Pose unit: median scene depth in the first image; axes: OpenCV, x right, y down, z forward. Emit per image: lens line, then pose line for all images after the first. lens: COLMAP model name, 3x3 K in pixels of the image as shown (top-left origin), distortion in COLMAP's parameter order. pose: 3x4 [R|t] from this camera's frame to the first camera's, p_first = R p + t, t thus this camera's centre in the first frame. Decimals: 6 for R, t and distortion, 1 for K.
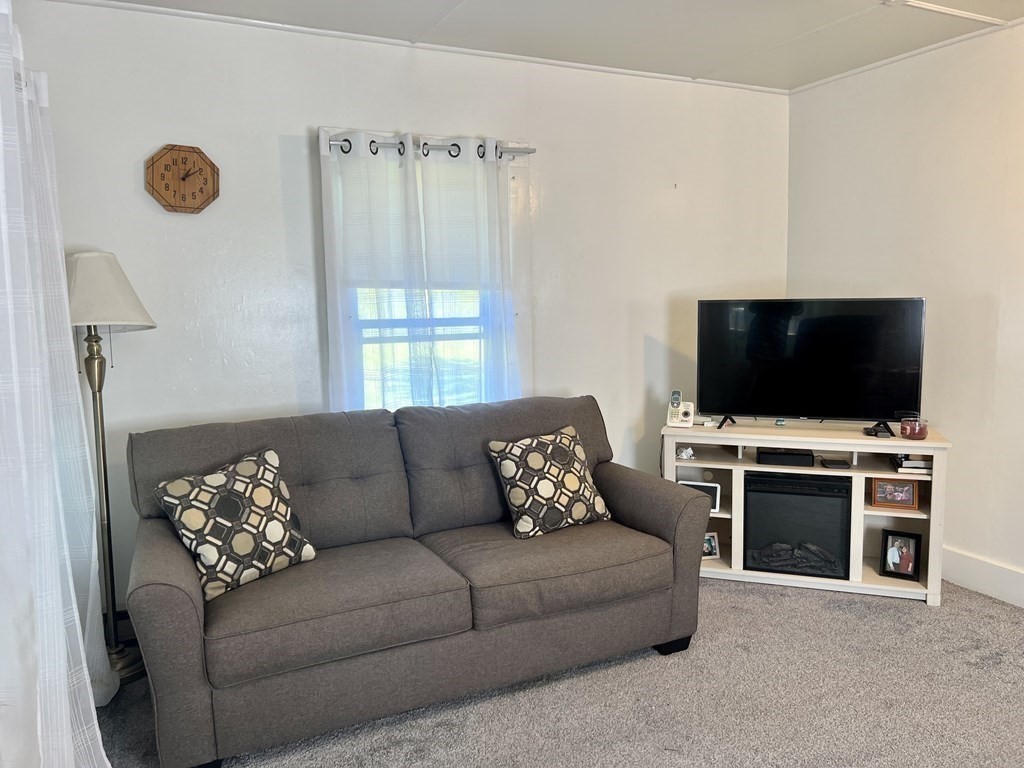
lens RADIAL K [[773.9, 0, 512.0], [0, 773.9, 384.0], [0, 0, 1]] dist [0.077657, -0.083718]
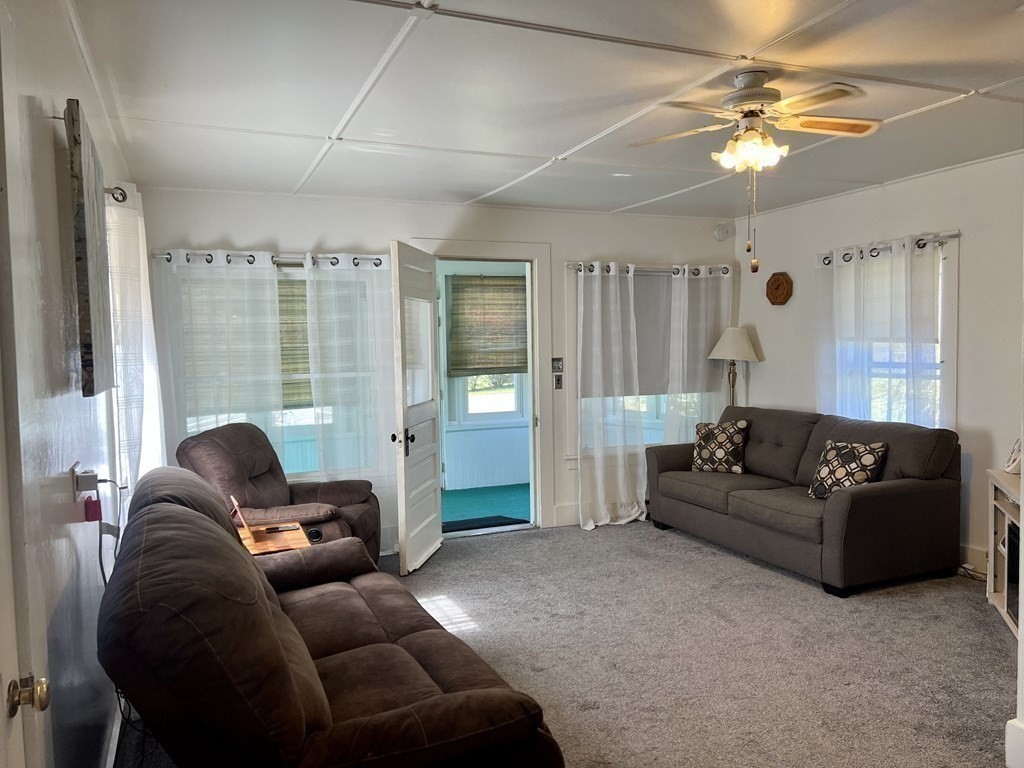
lens RADIAL K [[773.9, 0, 512.0], [0, 773.9, 384.0], [0, 0, 1]] dist [0.077657, -0.083718]
pose [[-0.054174, 0.068790, -0.996159, 1.664414], [-0.100161, 0.992218, 0.073965, -0.096710], [0.993495, 0.103783, -0.046863, 0.431541]]
